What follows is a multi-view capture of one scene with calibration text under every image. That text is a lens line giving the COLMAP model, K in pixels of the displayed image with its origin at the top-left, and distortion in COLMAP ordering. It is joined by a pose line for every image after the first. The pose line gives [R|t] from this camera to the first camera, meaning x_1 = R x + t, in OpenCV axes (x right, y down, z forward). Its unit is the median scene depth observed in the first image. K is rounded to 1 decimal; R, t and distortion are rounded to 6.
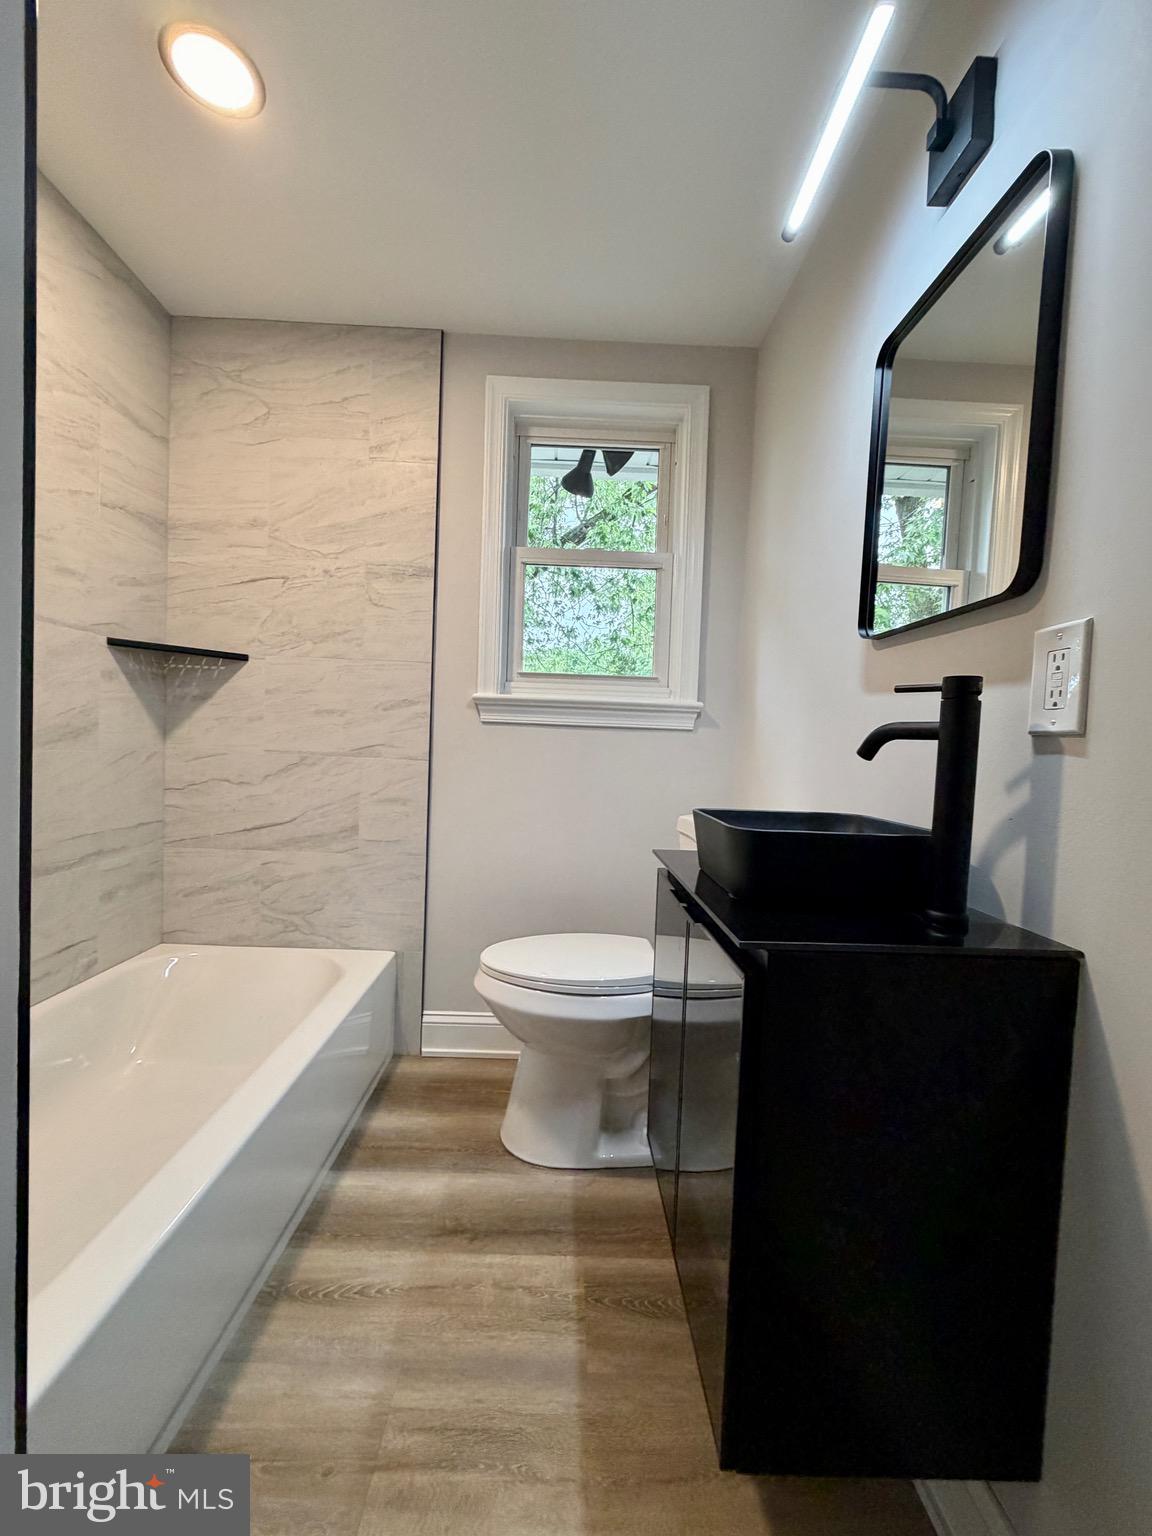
lens RADIAL K [[610.9, 0, 588.2], [0, 610.9, 775.8], [0, 0, 1]] dist [0.001213, 0.000053]
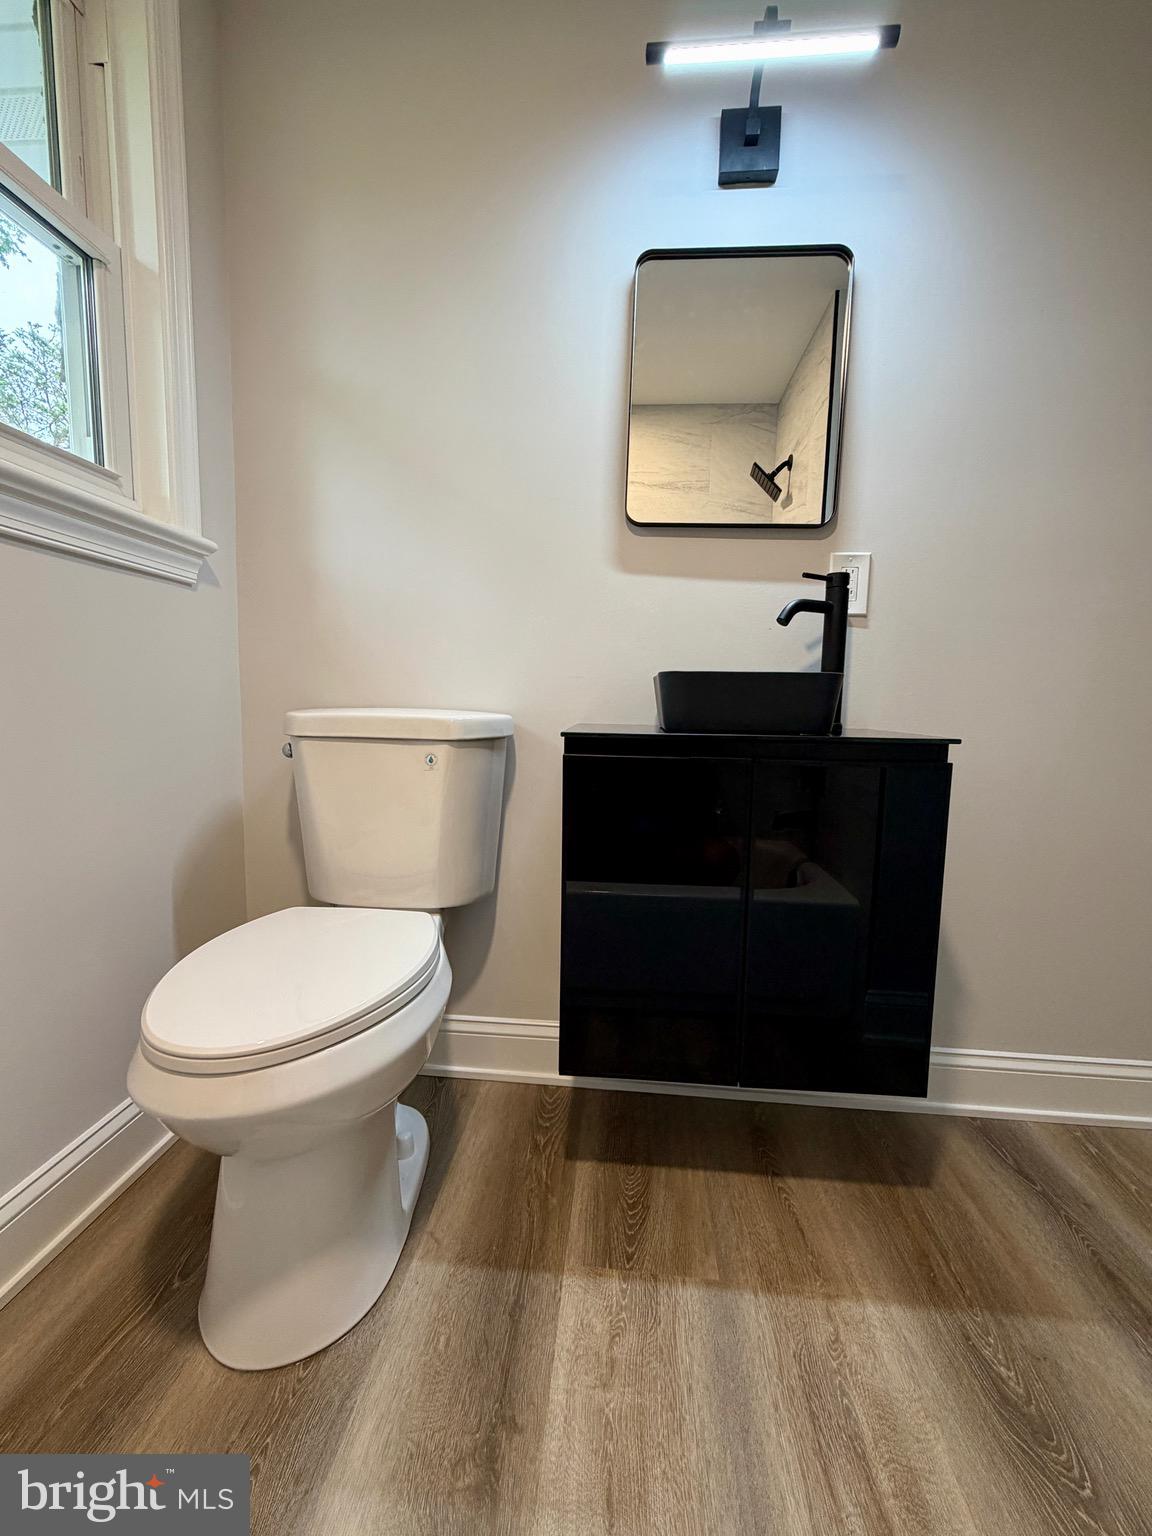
lens RADIAL K [[610.9, 0, 584.1], [0, 610.9, 770.5], [0, 0, 1]] dist [0.001213, 0.000053]
pose [[0.150566, -0.143396, 0.978145, -0.793859], [0.029966, 0.989632, 0.140467, 0.072477], [-0.988146, 0.008161, 0.153302, 1.010202]]
